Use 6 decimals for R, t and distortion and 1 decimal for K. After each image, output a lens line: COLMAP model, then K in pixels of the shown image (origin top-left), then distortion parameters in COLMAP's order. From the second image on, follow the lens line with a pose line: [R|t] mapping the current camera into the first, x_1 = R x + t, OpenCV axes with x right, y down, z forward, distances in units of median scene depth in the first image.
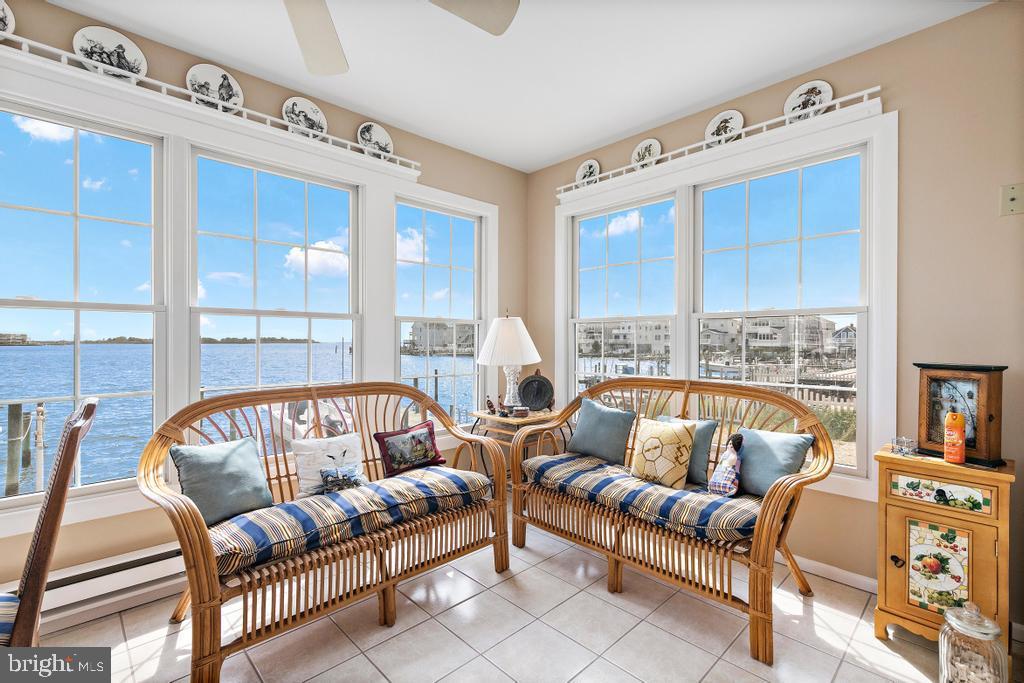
lens RADIAL K [[450.9, 0, 512.0], [0, 450.9, 341.5], [0, 0, 1]] dist [0.002104, 0.000164]
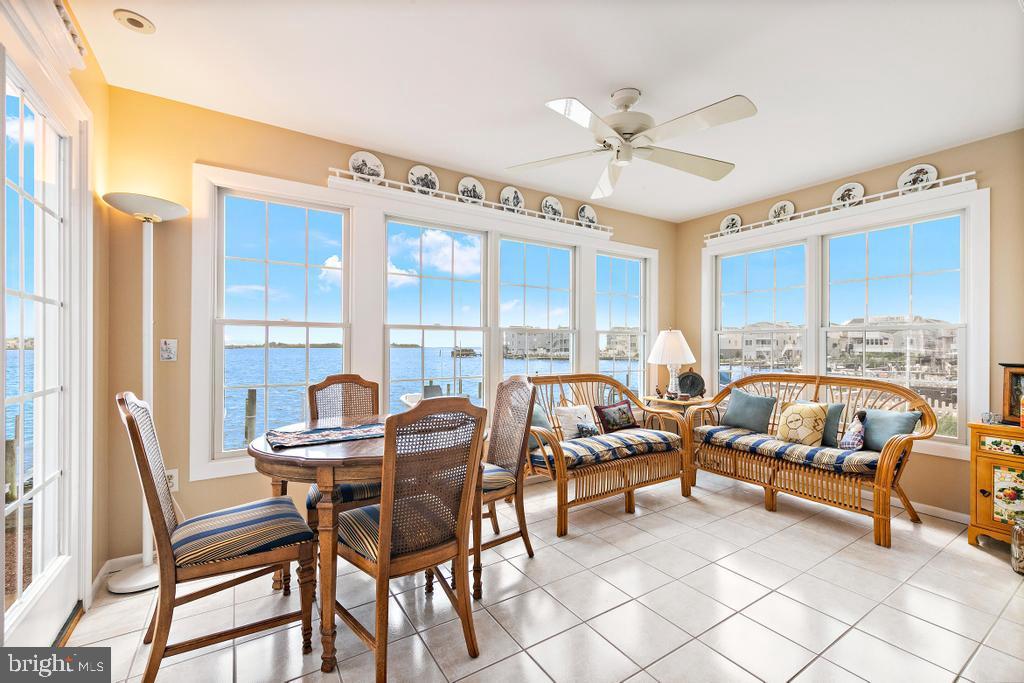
lens RADIAL K [[421.8, 0, 510.8], [0, 421.8, 344.5], [0, 0, 1]] dist [0.001665, -0.000223]
pose [[0.980488, 0.000715, -0.196577, -0.341391], [-0.001570, 0.999990, -0.004192, -0.004771], [0.196572, 0.004419, 0.980479, -0.559759]]
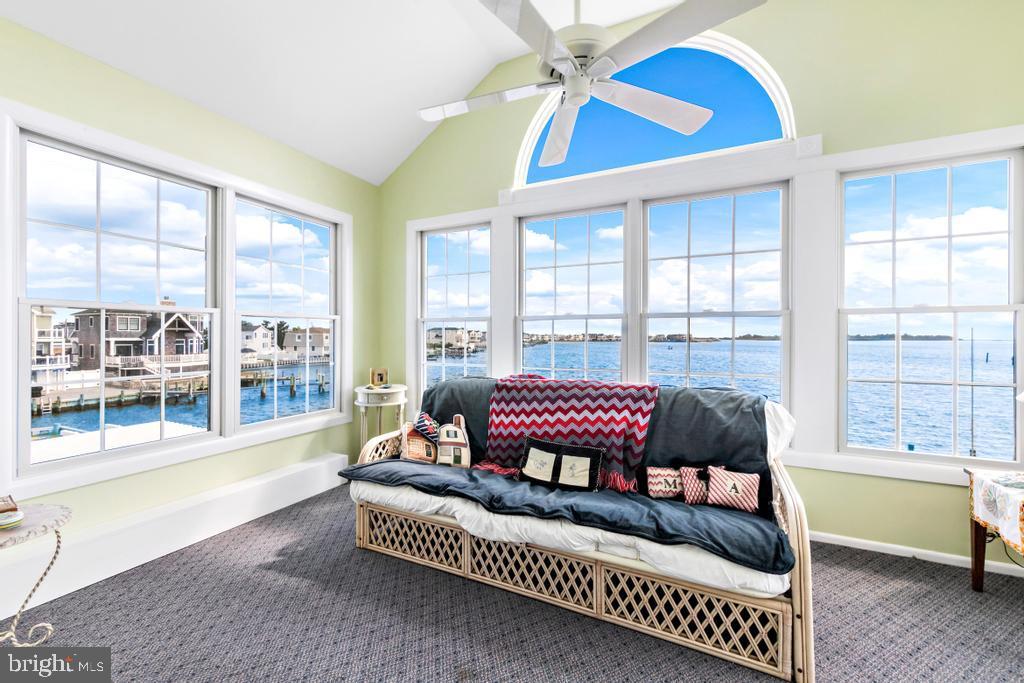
lens RADIAL K [[415.3, 0, 515.5], [0, 415.3, 339.7], [0, 0, 1]] dist [0.001118, -0.000065]
pose [[0.347444, 0.002250, -0.937698, 0.375618], [-0.001491, 0.999997, 0.001846, 0.006134], [0.937700, 0.000757, 0.347446, 0.157432]]
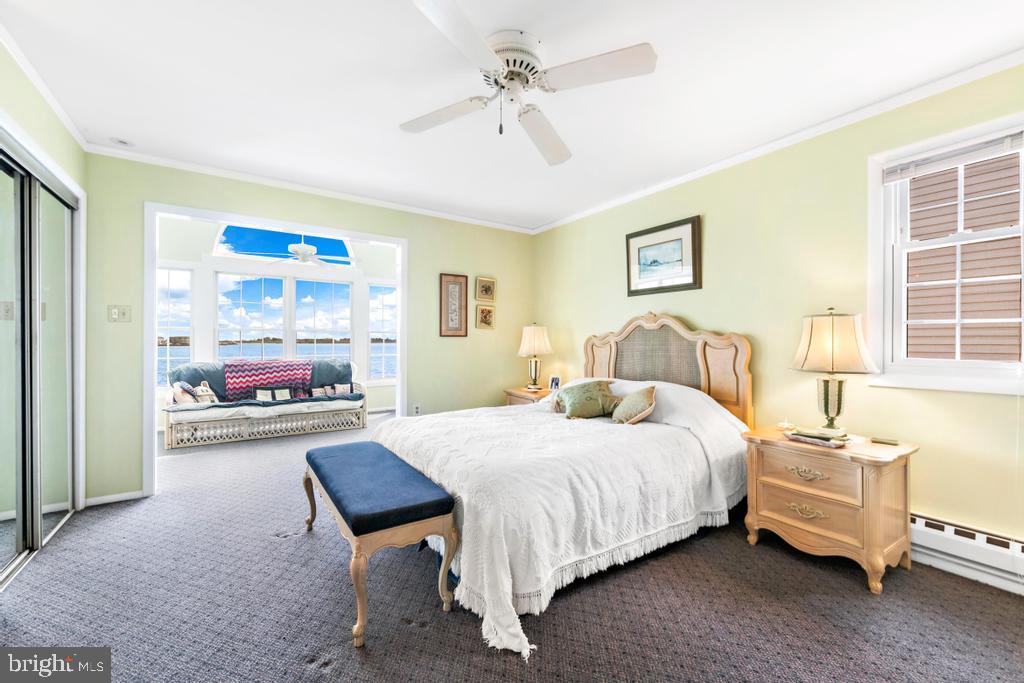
lens RADIAL K [[415.3, 0, 515.5], [0, 415.3, 339.7], [0, 0, 1]] dist [0.001118, -0.000065]
pose [[0.985024, -0.002149, -0.172404, 1.265431], [0.001285, 0.999986, -0.005123, 0.011873], [0.172413, 0.004825, 0.985013, -1.536764]]
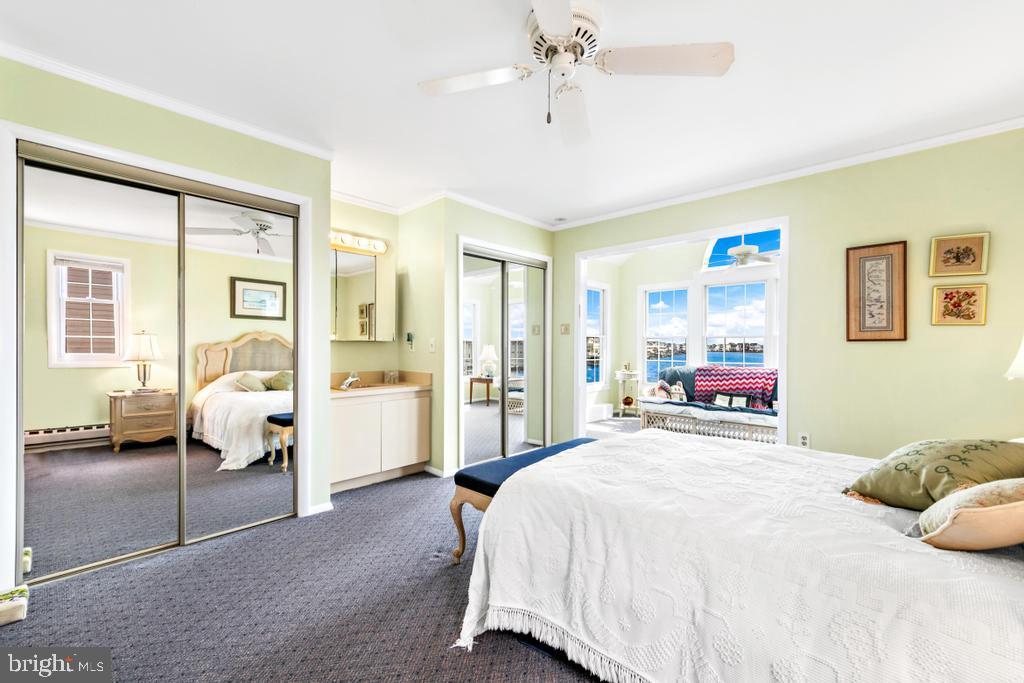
lens RADIAL K [[431.4, 0, 510.2], [0, 431.4, 344.7], [0, 0, 1]] dist [0.002851, -0.000045]
pose [[0.043362, -0.006829, -0.999036, 1.926444], [-0.006116, 0.999956, -0.007100, 0.014176], [0.999041, 0.006418, 0.043319, -0.793177]]
